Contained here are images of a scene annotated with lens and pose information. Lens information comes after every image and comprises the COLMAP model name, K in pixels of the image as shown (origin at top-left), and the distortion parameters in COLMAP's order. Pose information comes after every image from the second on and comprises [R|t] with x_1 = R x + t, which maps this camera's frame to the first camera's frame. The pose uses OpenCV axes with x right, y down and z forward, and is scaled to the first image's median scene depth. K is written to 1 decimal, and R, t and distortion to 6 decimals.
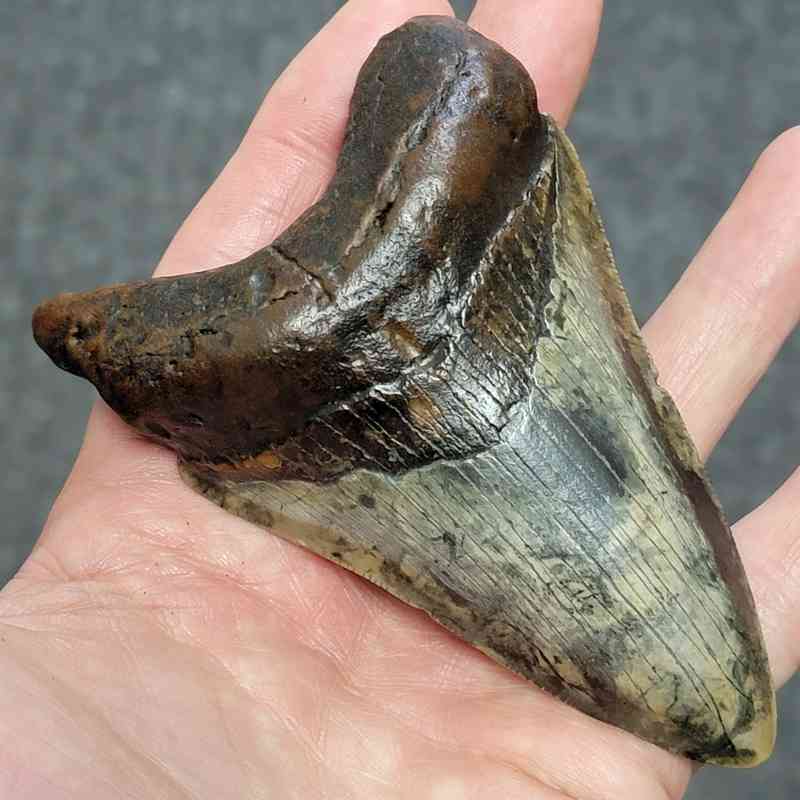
lens RADIAL K [[1852.8, 0, 400.0], [0, 1852.8, 400.0], [0, 0, 1]] dist [0.078278, -0.663298]
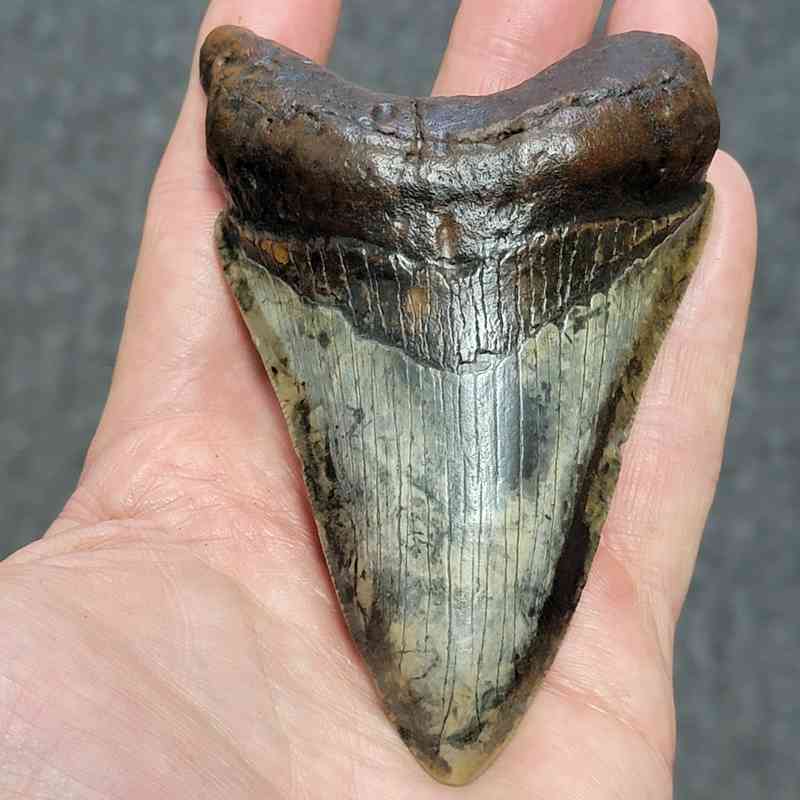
lens RADIAL K [[1852.8, 0, 400.0], [0, 1852.8, 400.0], [0, 0, 1]] dist [0.078278, -0.663298]
pose [[0.757863, 0.641632, -0.118122, 0.162122], [-0.646949, 0.762479, -0.009039, 0.063431], [0.084266, 0.083269, 0.992958, -0.027733]]
